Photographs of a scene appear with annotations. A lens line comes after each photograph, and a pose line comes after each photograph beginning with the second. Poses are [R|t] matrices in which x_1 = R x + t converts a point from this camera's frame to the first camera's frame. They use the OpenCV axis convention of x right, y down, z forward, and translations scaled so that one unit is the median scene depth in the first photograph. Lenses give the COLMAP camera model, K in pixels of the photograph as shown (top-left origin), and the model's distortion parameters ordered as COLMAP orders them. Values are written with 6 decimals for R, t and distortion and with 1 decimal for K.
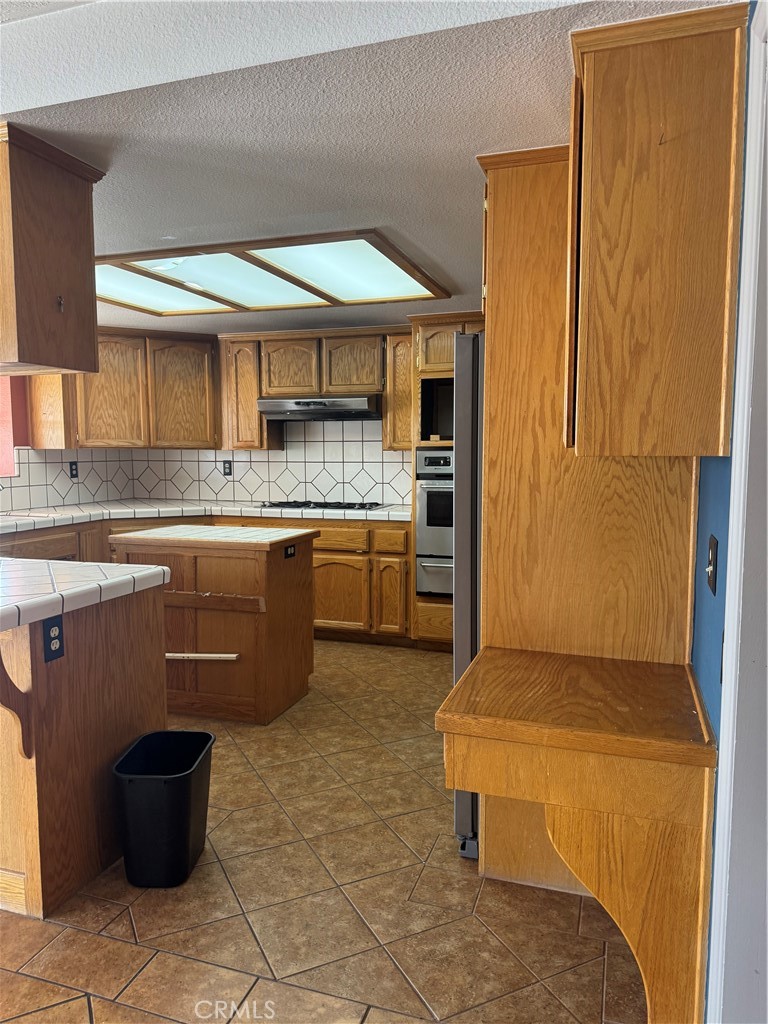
lens RADIAL K [[716.9, 0, 384.4], [0, 716.9, 515.6], [0, 0, 1]] dist [0.019703, -0.030603]
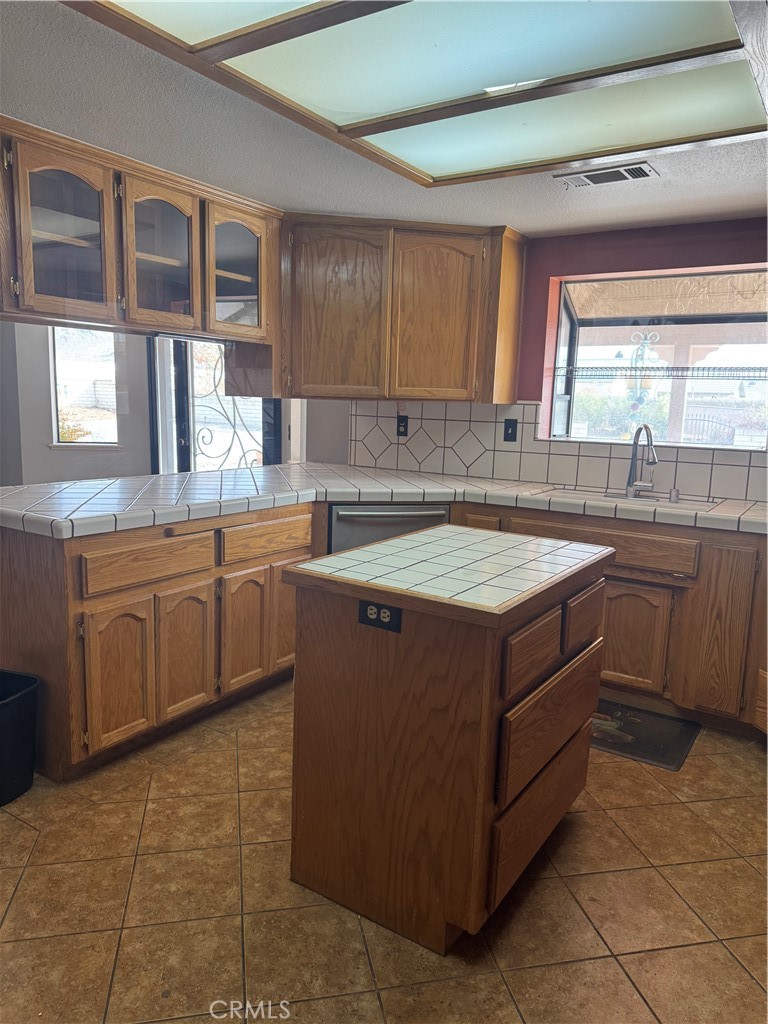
lens RADIAL K [[716.9, 0, 379.7], [0, 716.9, 515.6], [0, 0, 1]] dist [0.019703, -0.030603]
pose [[-0.262863, 0.140248, -0.954585, 0.231091], [-0.117406, 0.977377, 0.175927, -0.072618], [0.957663, 0.158319, -0.240450, 0.822693]]
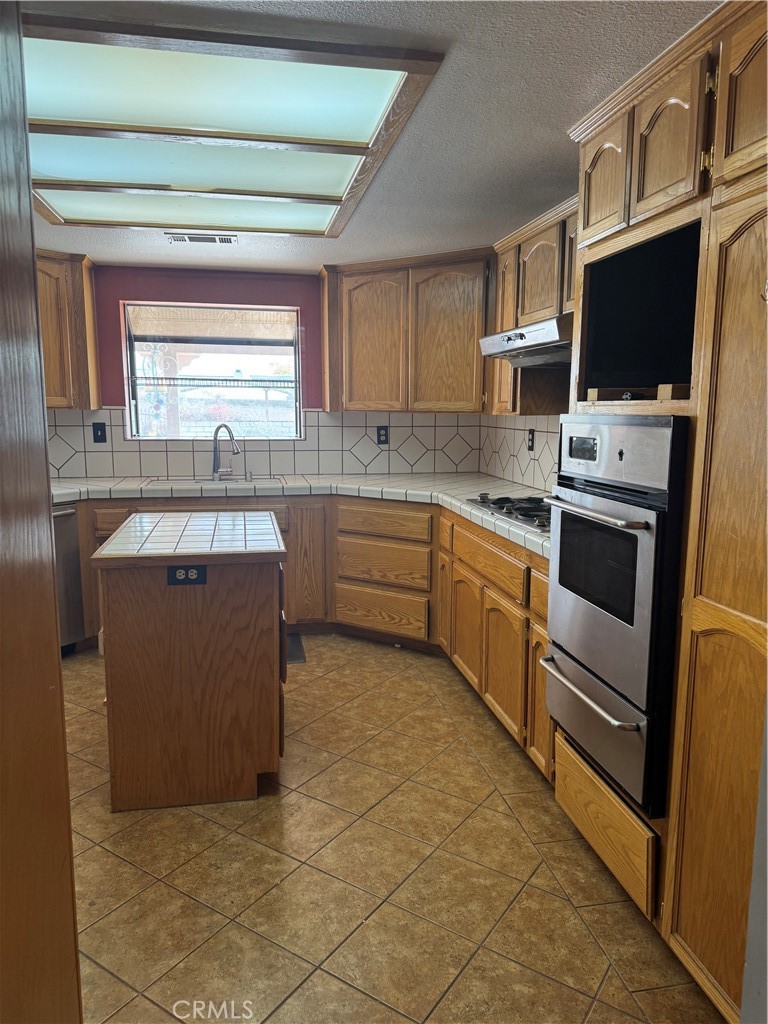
lens RADIAL K [[716.9, 0, 376.4], [0, 716.9, 508.6], [0, 0, 1]] dist [0.019703, -0.030603]
pose [[0.483839, 0.125890, -0.866055, 0.375886], [-0.084878, 0.991685, 0.096733, -0.064655], [0.871031, 0.026706, 0.490501, 0.618776]]
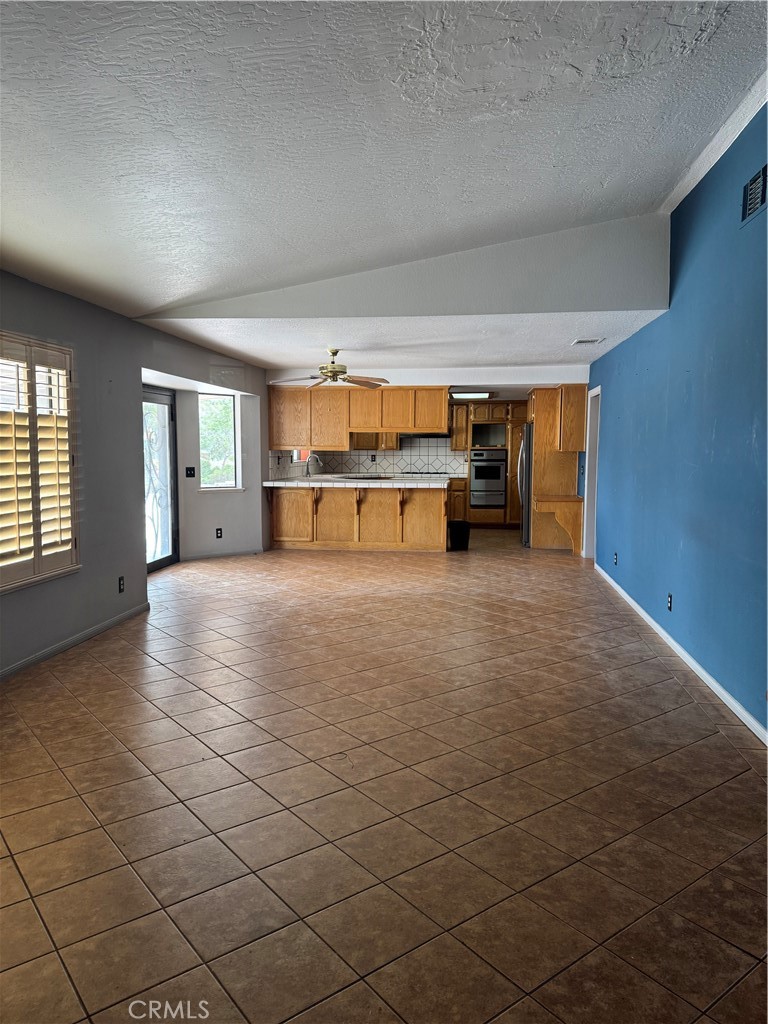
lens RADIAL K [[716.9, 0, 383.6], [0, 716.9, 515.0], [0, 0, 1]] dist [0.019703, -0.030603]
pose [[0.981443, -0.015072, 0.191160, -0.724359], [0.015372, 0.999882, -0.000085, 0.131547], [-0.191136, 0.003022, 0.981559, -1.420755]]
